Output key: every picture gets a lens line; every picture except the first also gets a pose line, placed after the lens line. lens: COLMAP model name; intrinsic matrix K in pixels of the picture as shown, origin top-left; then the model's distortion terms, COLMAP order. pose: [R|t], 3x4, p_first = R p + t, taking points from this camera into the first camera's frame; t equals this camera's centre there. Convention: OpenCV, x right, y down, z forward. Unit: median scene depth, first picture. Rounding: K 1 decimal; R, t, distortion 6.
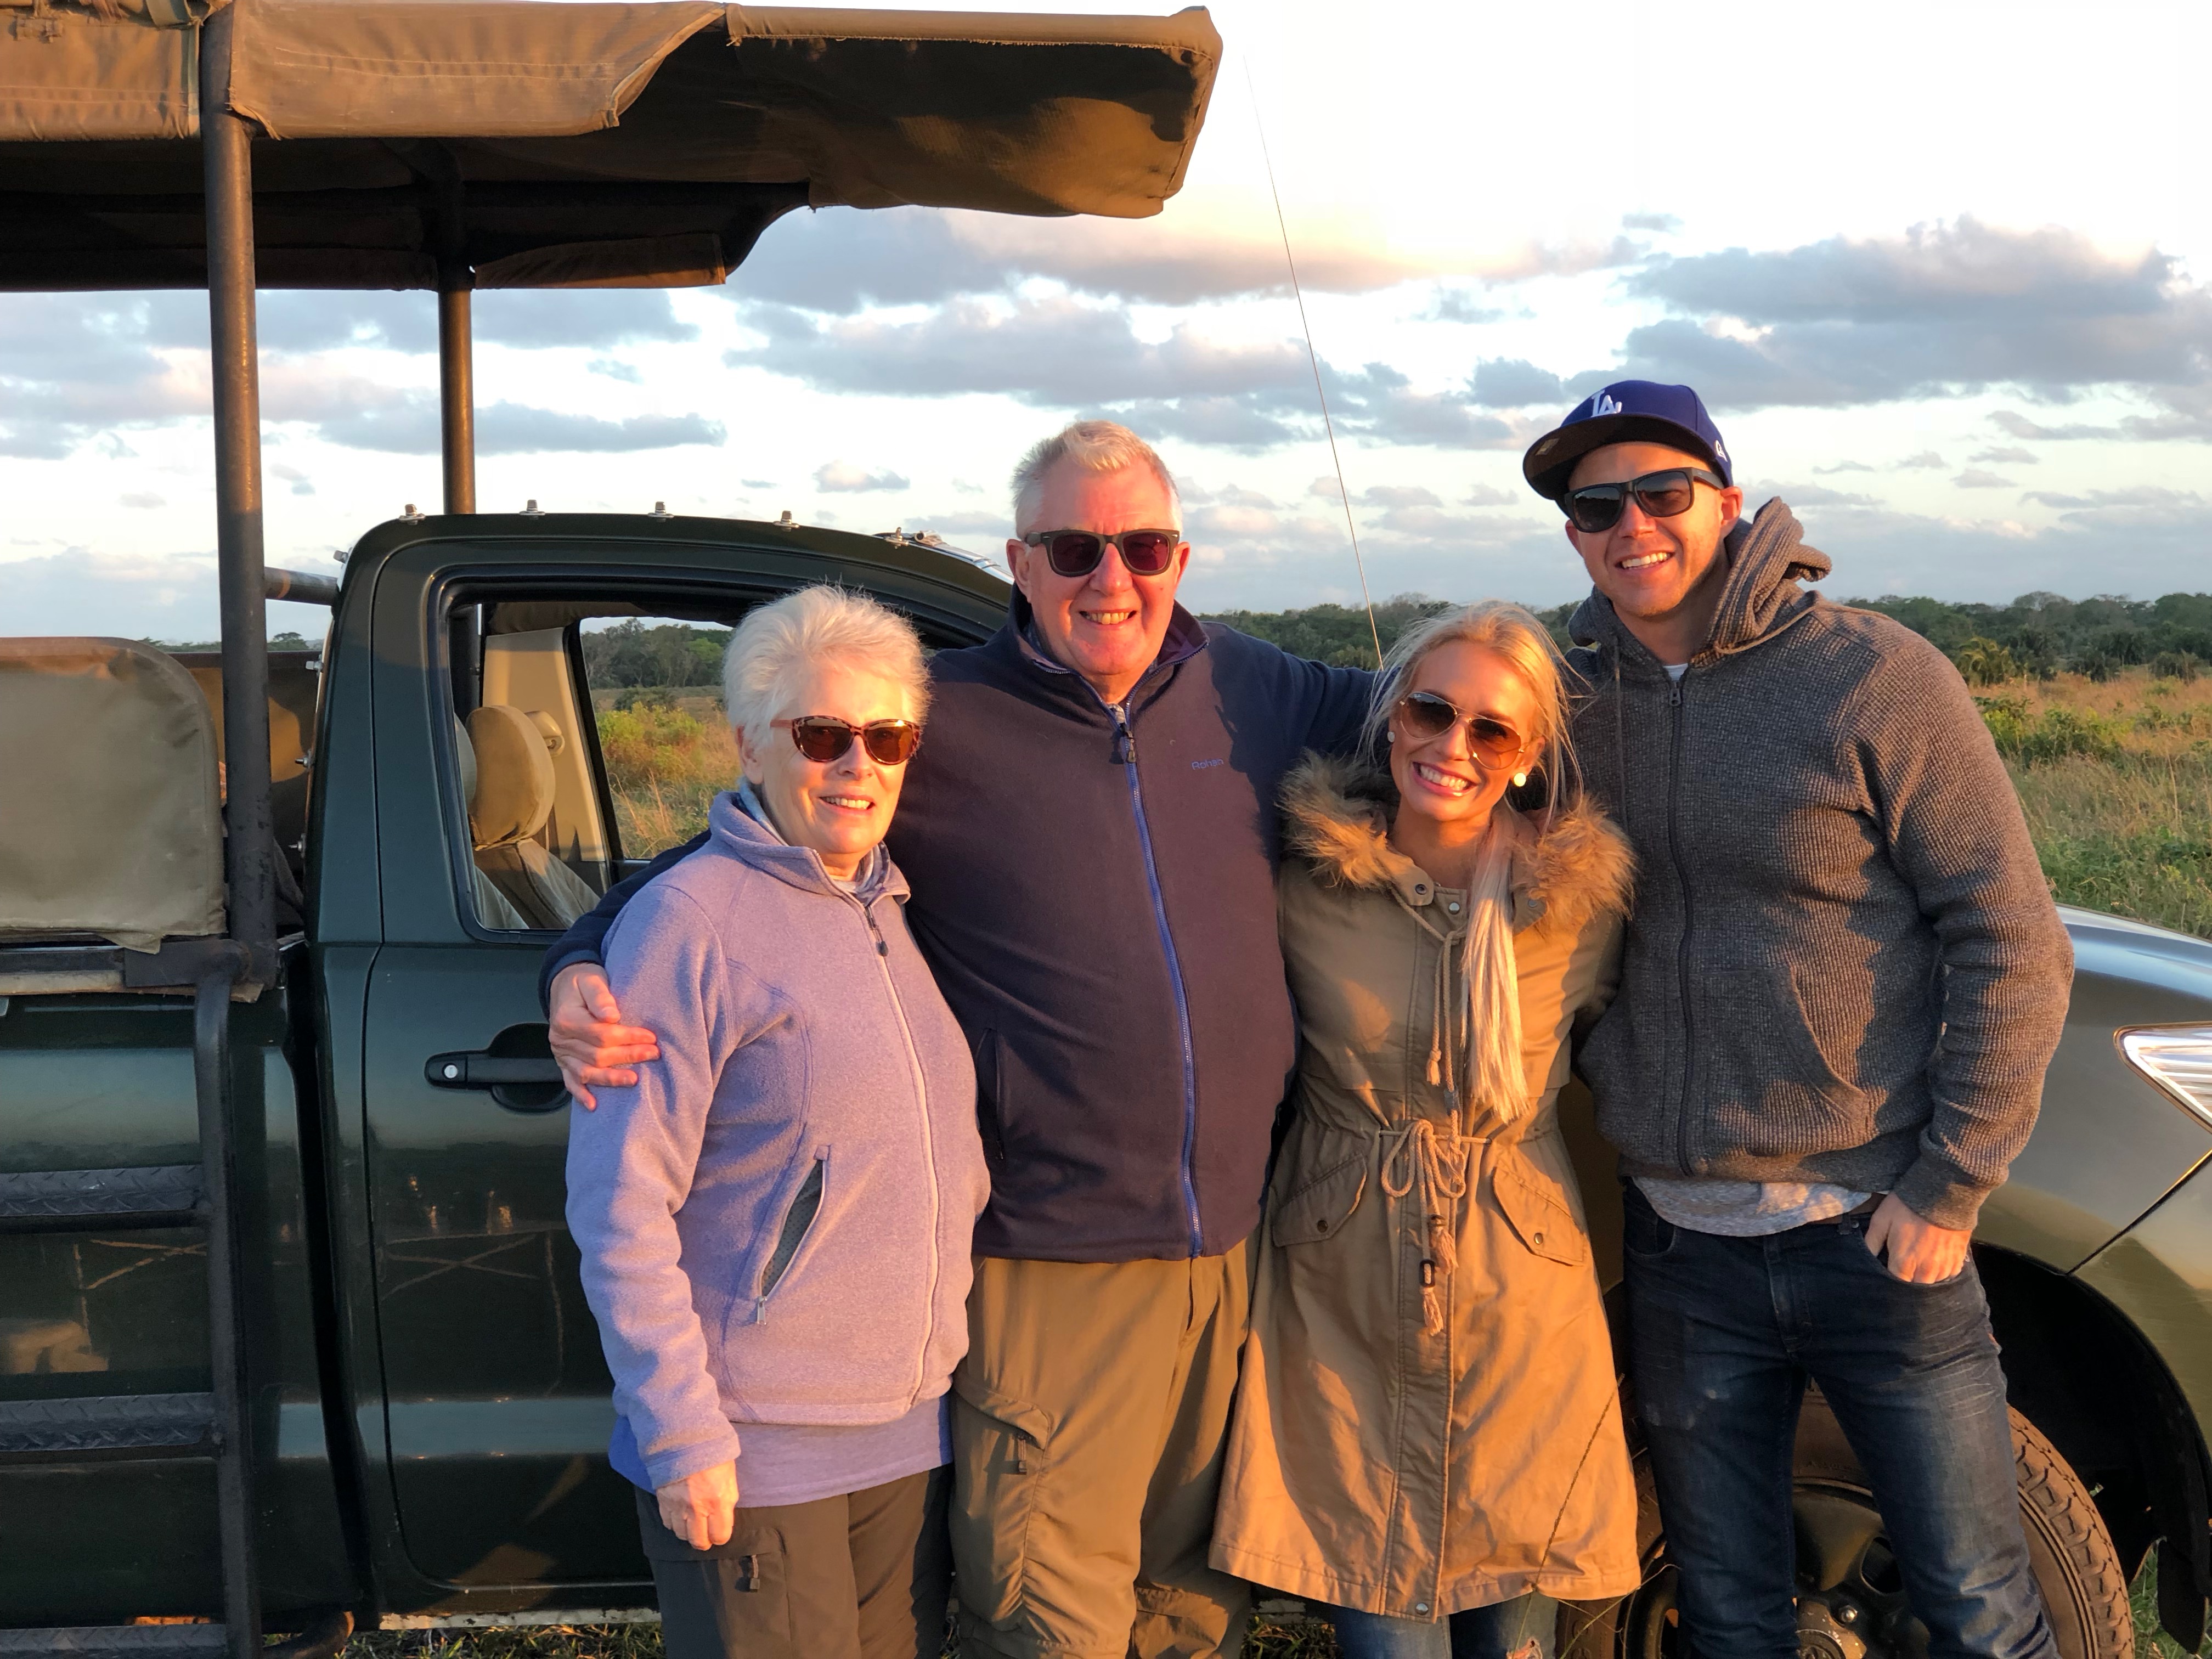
lens RADIAL K [[3682.6, 0, 1124.3], [0, 3682.6, 825.1], [0, 0, 1]] dist [0.072963, 0.000000]
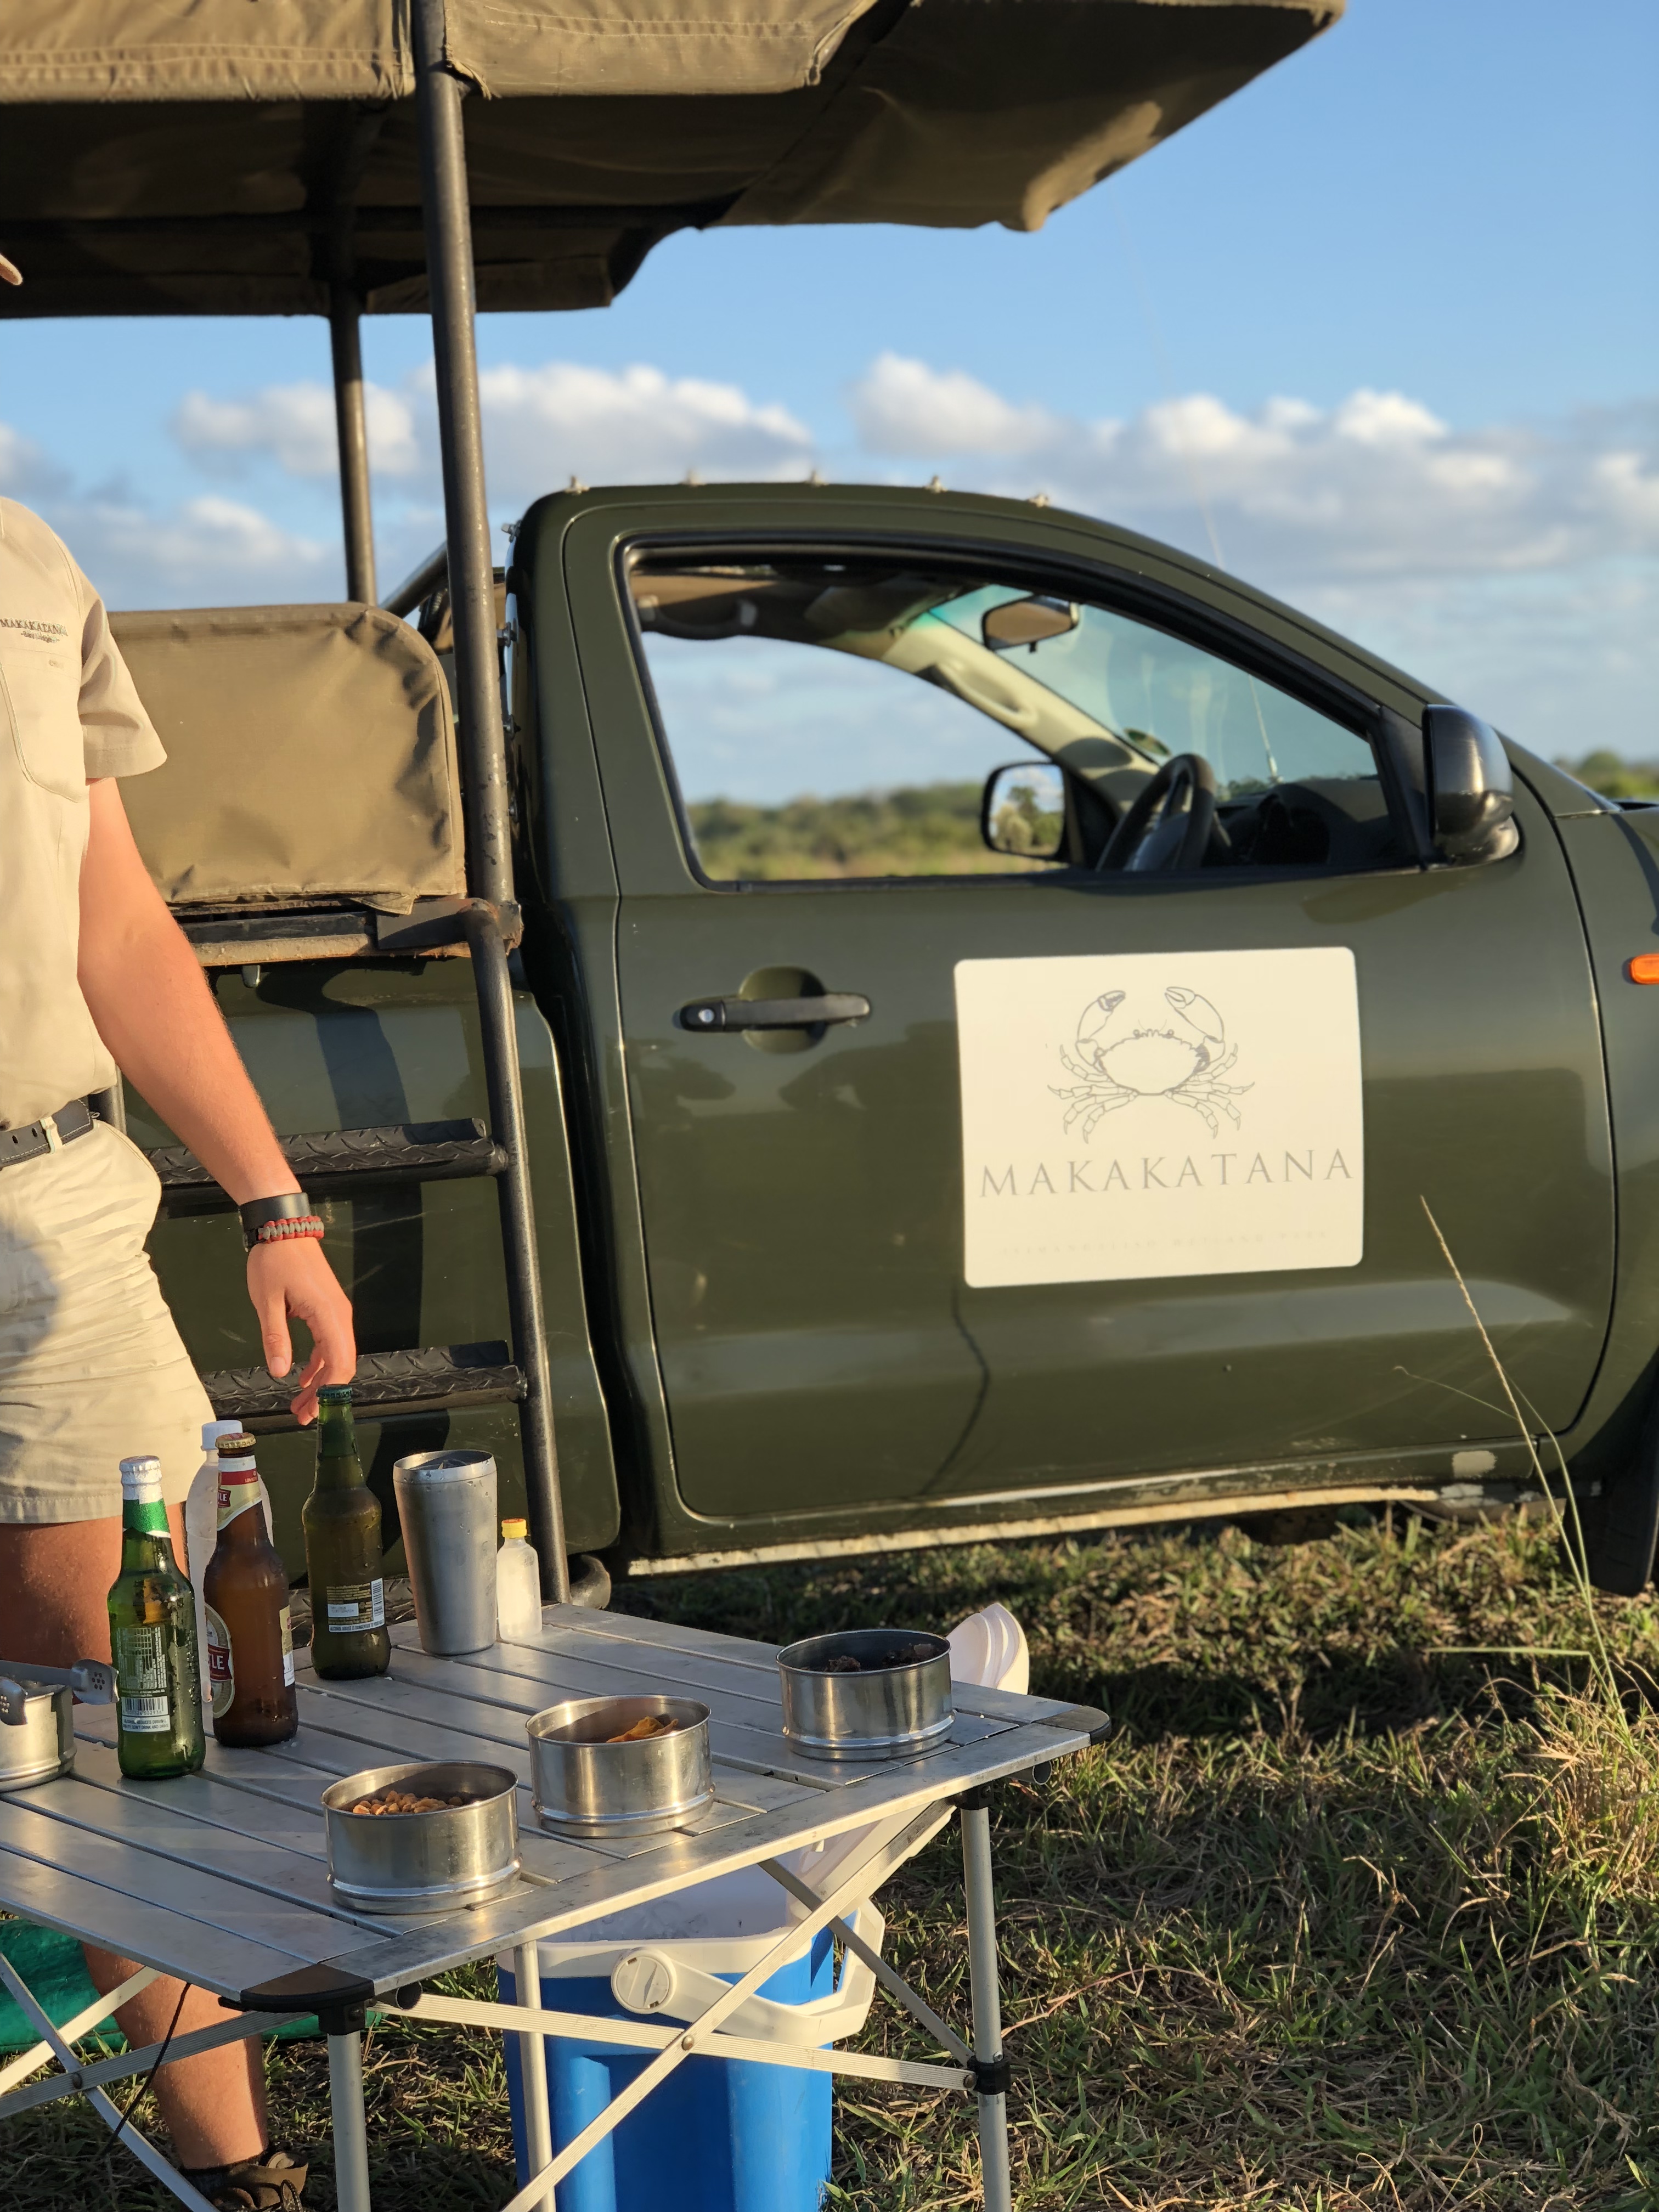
lens RADIAL K [[3682.6, 0, 838.6], [0, 3682.6, 1111.9], [0, 0, 1]] dist [0.072963, 0.000000]
pose [[0.979880, -0.054524, 0.191998, -0.343019], [0.050915, 0.998422, 0.023687, 0.070403], [-0.192986, -0.013435, 0.981109, -0.008562]]
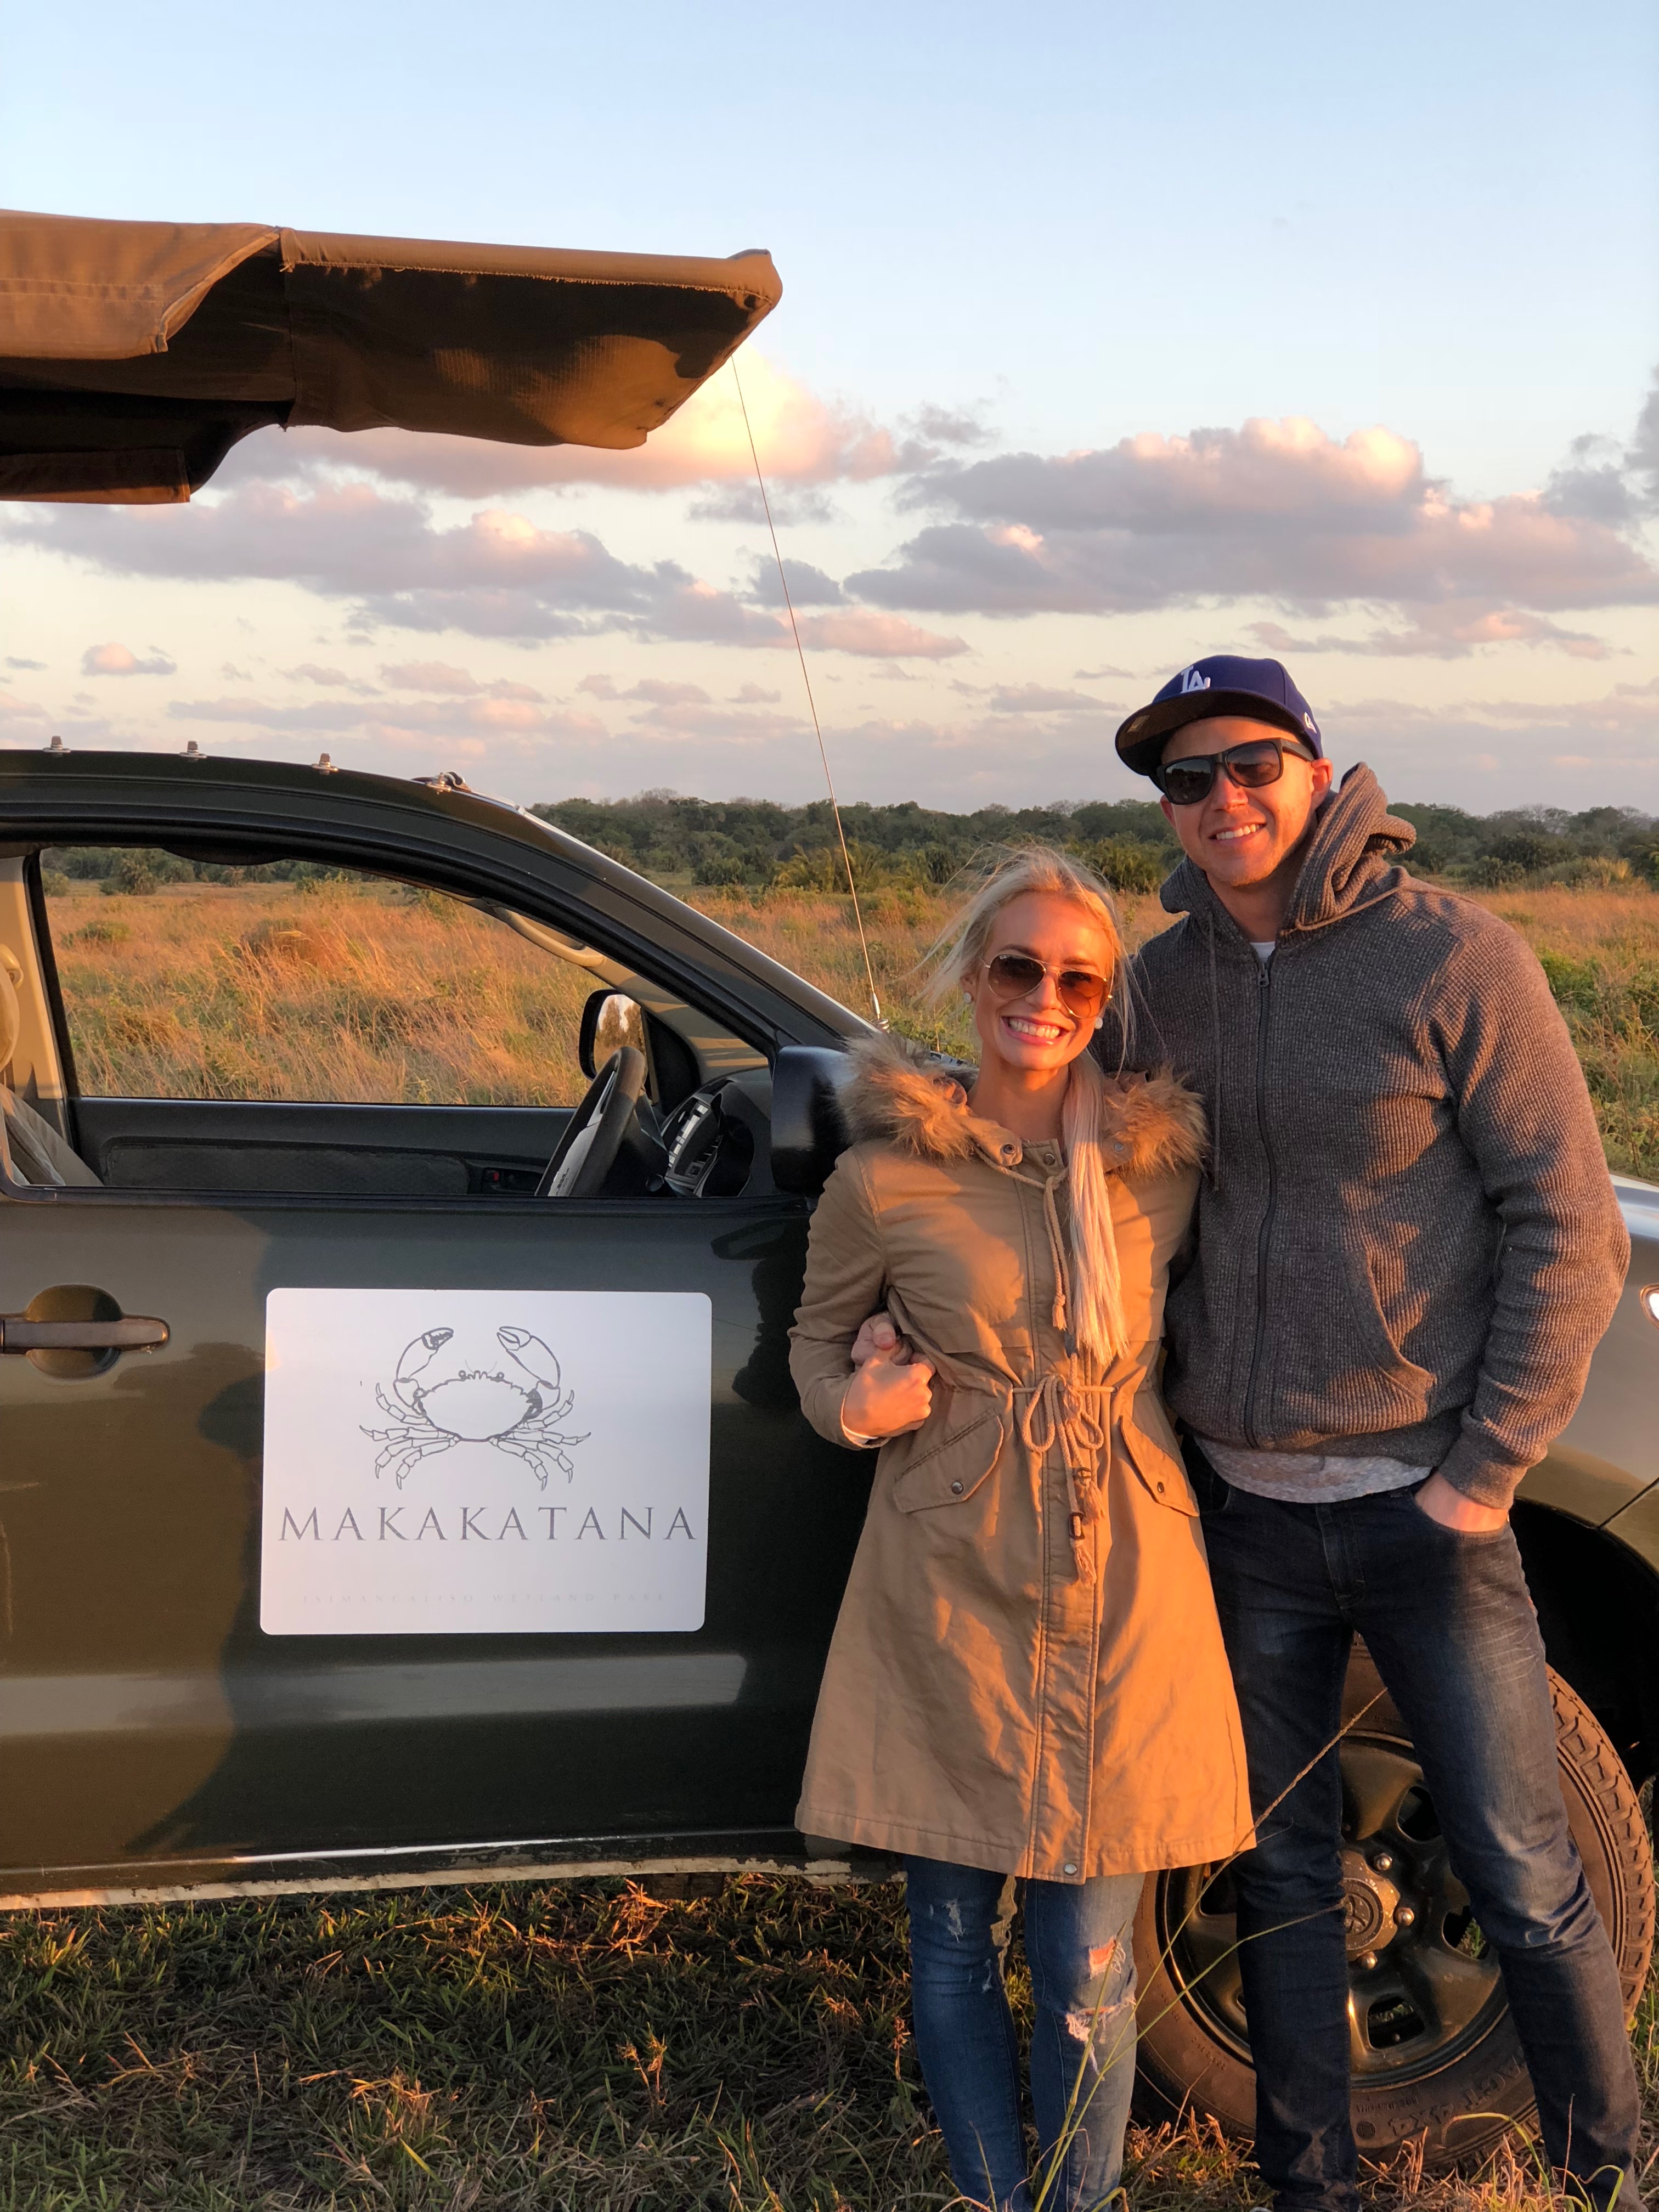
lens RADIAL K [[3682.6, 0, 890.1], [0, 3682.6, 1105.0], [0, 0, 1]] dist [0.072963, 0.000000]
pose [[0.989375, 0.006517, 0.145242, -0.089479], [-0.010111, 0.999660, 0.024020, -0.018747], [-0.145036, -0.025233, 0.989105, 0.017413]]
